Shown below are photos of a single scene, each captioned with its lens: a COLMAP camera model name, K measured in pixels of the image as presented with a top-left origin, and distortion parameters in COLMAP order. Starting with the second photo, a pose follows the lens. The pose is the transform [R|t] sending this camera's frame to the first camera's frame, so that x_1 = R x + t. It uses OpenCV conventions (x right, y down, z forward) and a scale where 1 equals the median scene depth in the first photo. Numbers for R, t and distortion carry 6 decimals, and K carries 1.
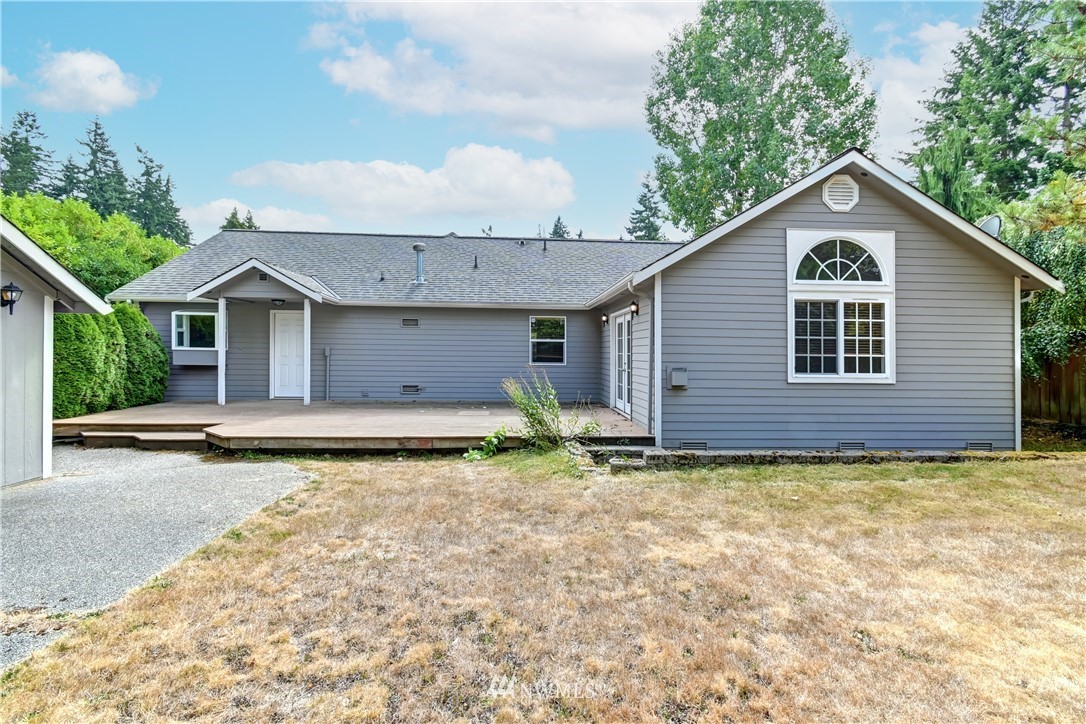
lens RADIAL K [[419.8, 0, 543.8], [0, 419.8, 343.0], [0, 0, 1]] dist [0.002385, -0.000194]
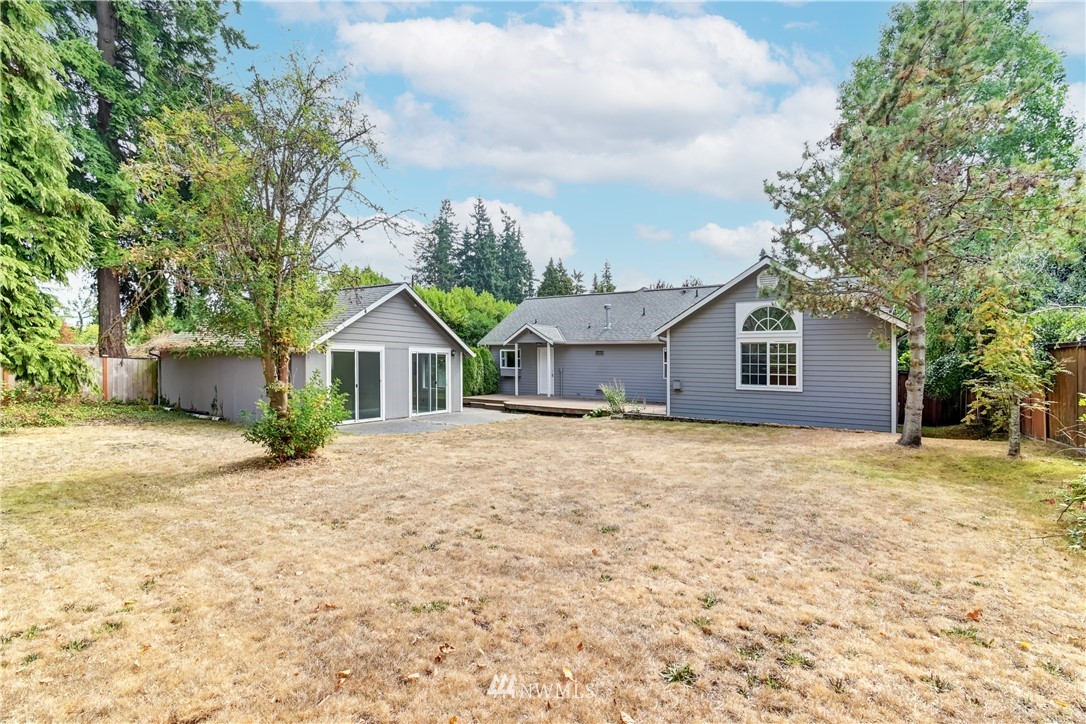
lens RADIAL K [[491.7, 0, 541.2], [0, 491.7, 352.1], [0, 0, 1]] dist [0.000351, -0.000205]
pose [[0.767011, -0.017617, -0.641392, 0.911435], [0.011144, 0.999838, -0.014135, -0.030898], [0.641537, 0.003694, 0.767083, -0.802242]]
